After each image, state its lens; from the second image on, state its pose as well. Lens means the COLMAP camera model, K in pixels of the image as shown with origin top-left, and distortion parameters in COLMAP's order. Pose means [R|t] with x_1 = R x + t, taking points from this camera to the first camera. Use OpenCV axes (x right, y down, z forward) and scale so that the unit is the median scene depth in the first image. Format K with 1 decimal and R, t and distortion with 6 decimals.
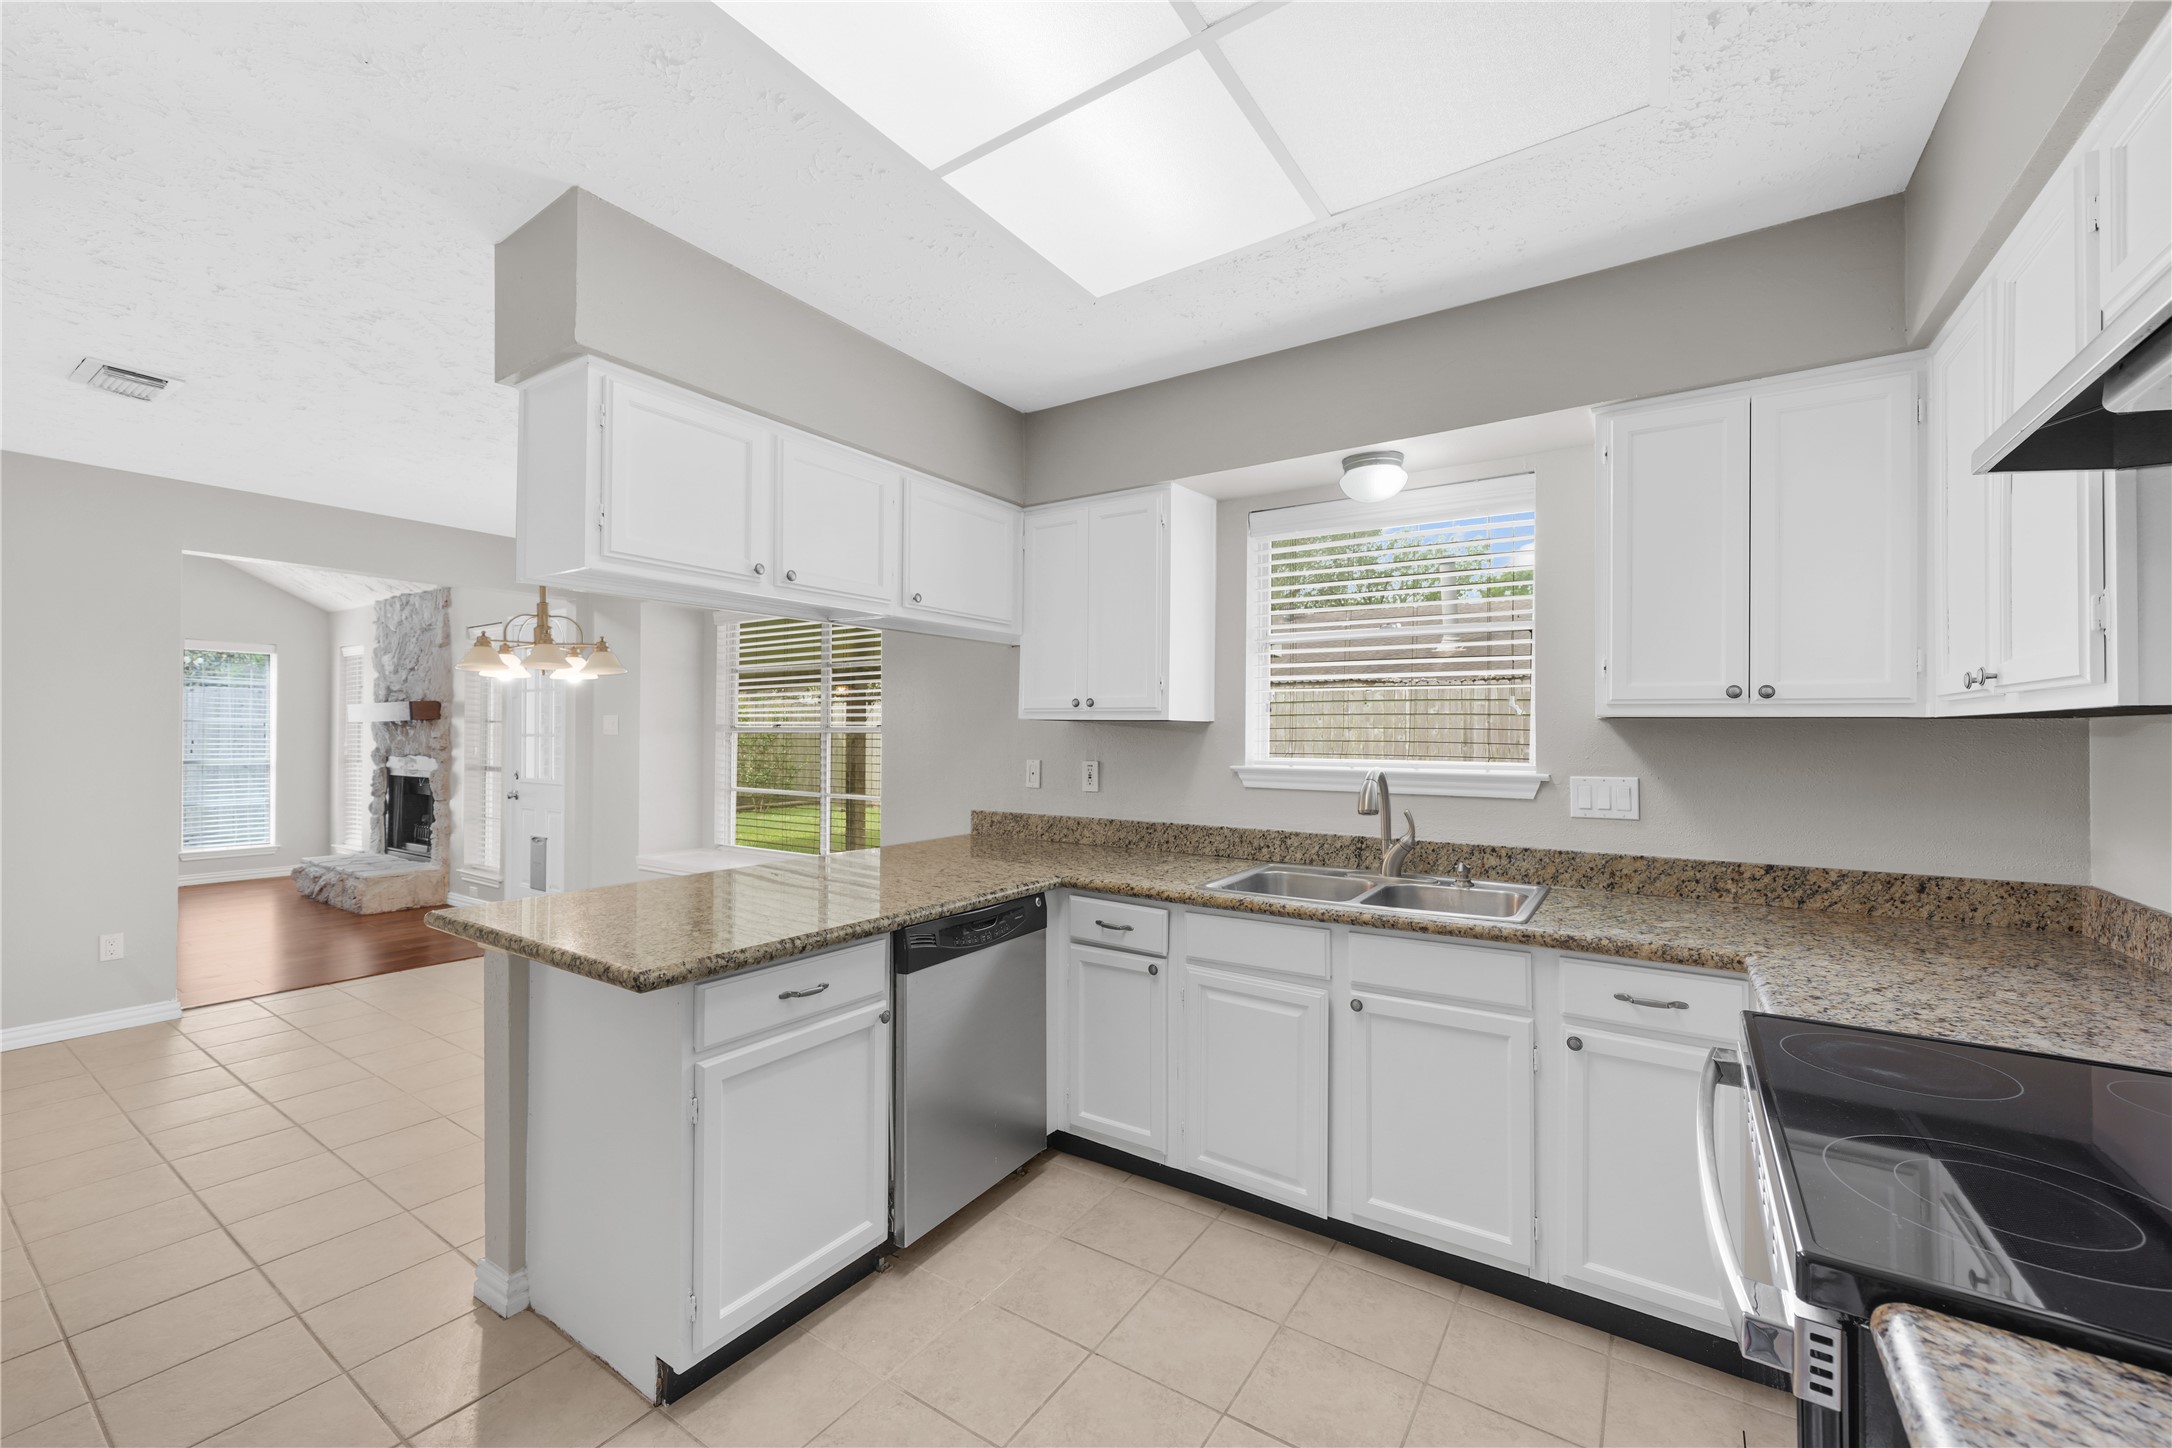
lens RADIAL K [[864.7, 0, 1085.8], [0, 864.7, 719.2], [0, 0, 1]] dist [-0.001410, 0.000028]
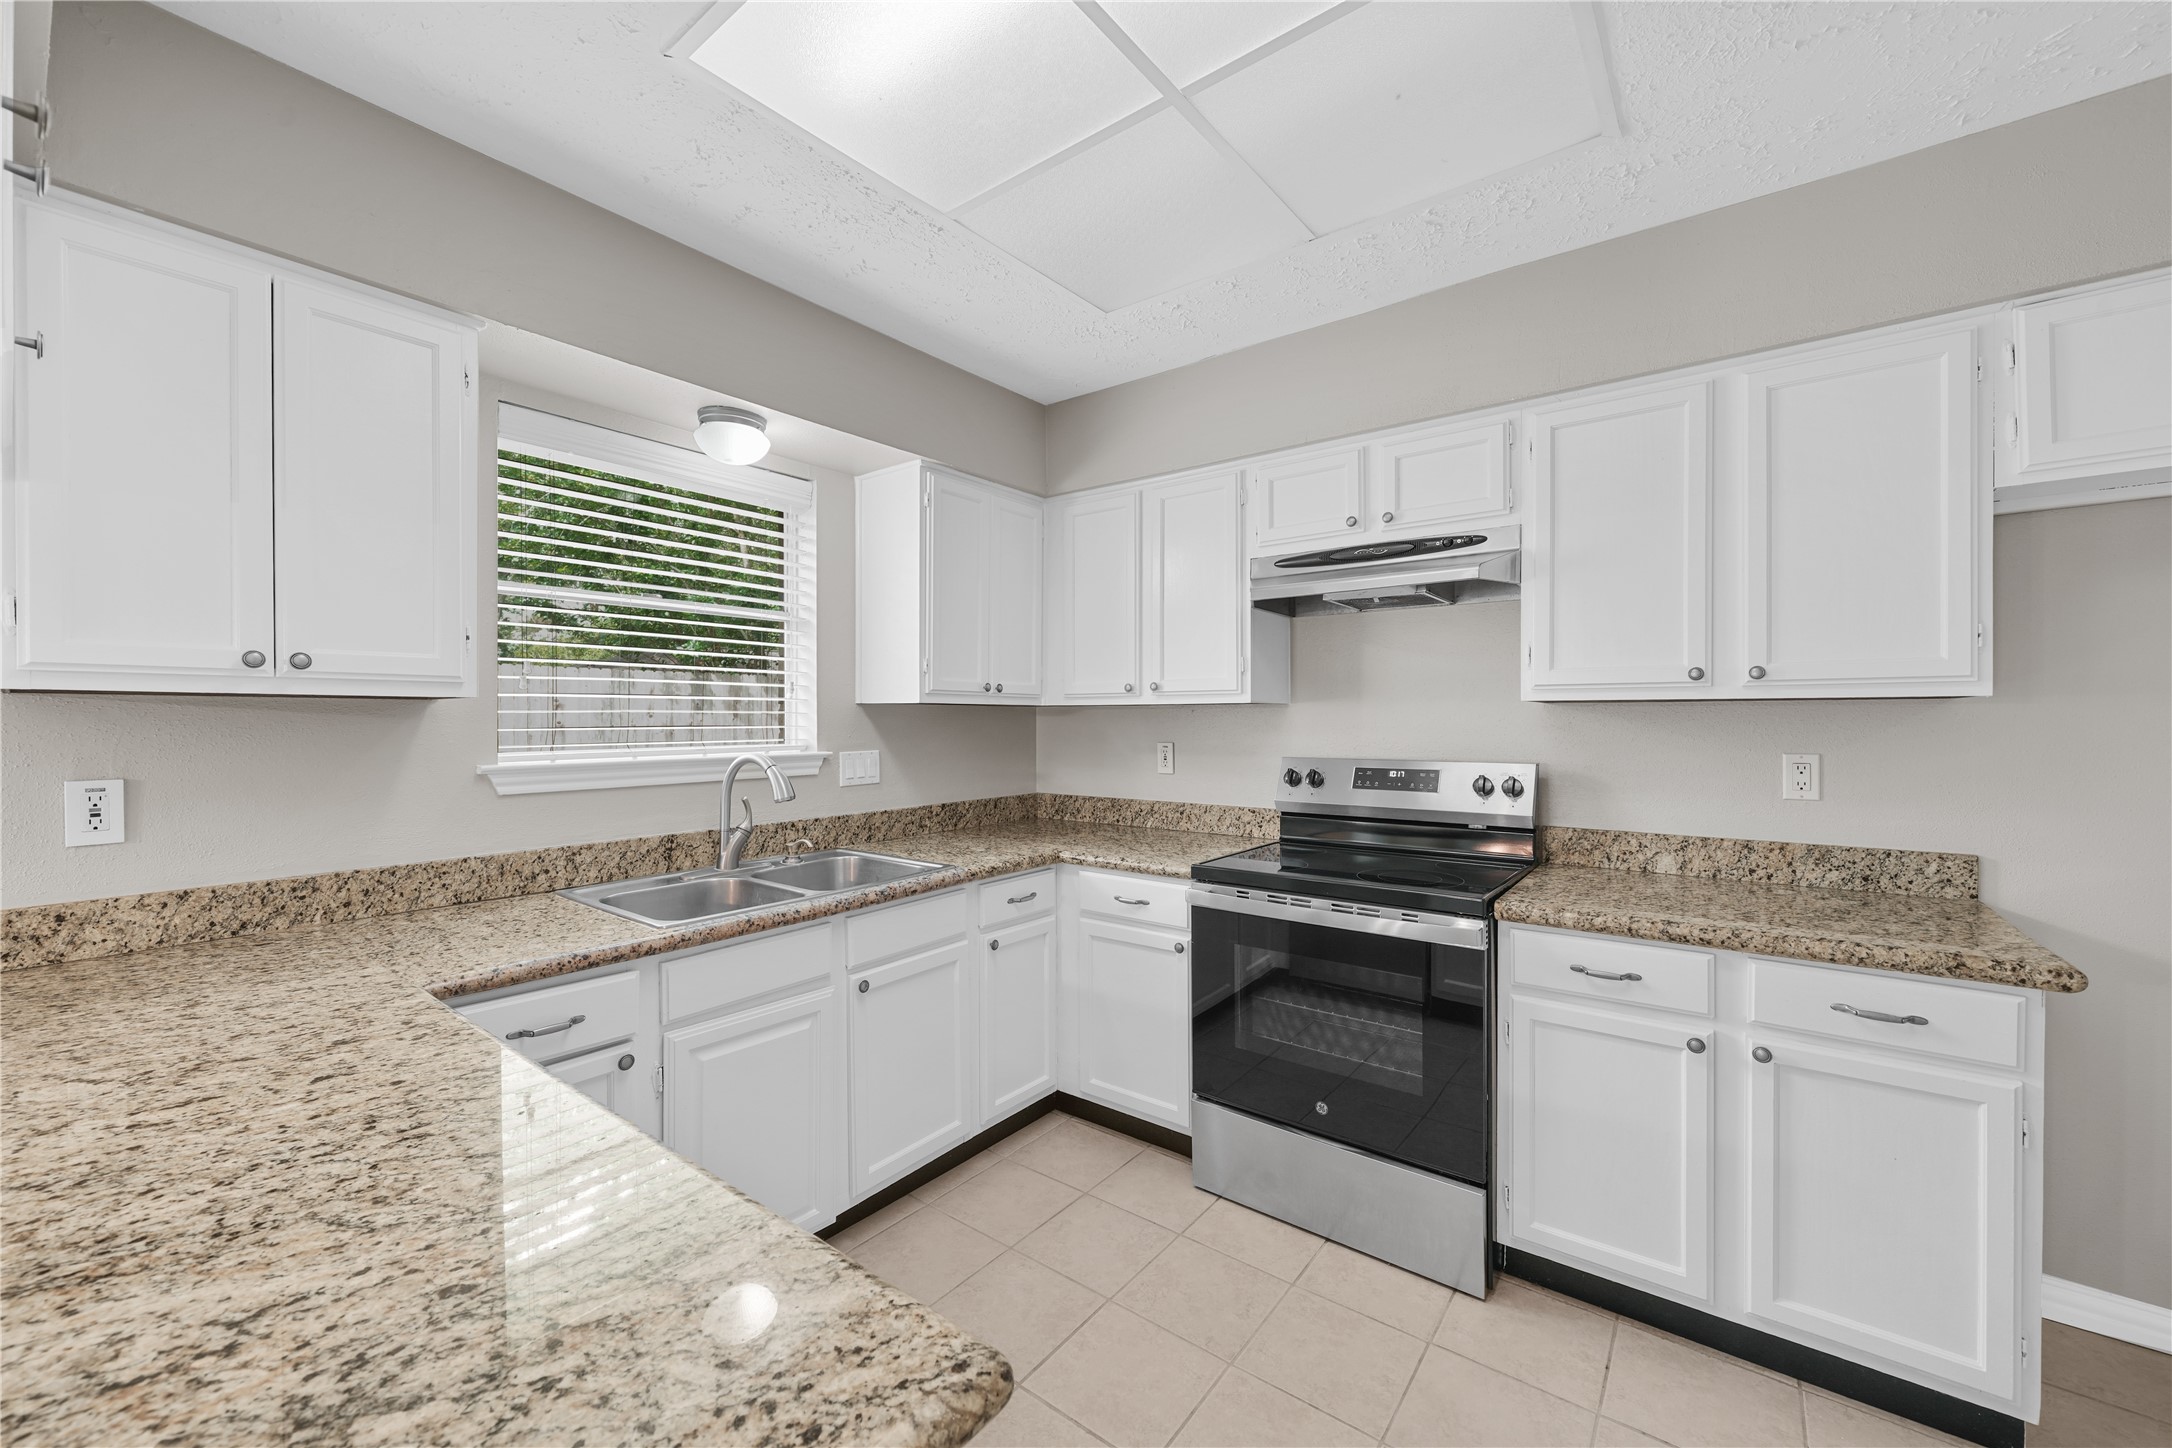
lens RADIAL K [[841.8, 0, 1083.2], [0, 841.8, 722.5], [0, 0, 1]] dist [-0.000919, -0.000729]
pose [[0.066908, -0.012548, 0.997680, -0.435190], [-0.013229, 0.999822, 0.013462, 0.004769], [-0.997671, -0.014099, 0.066730, 0.462346]]
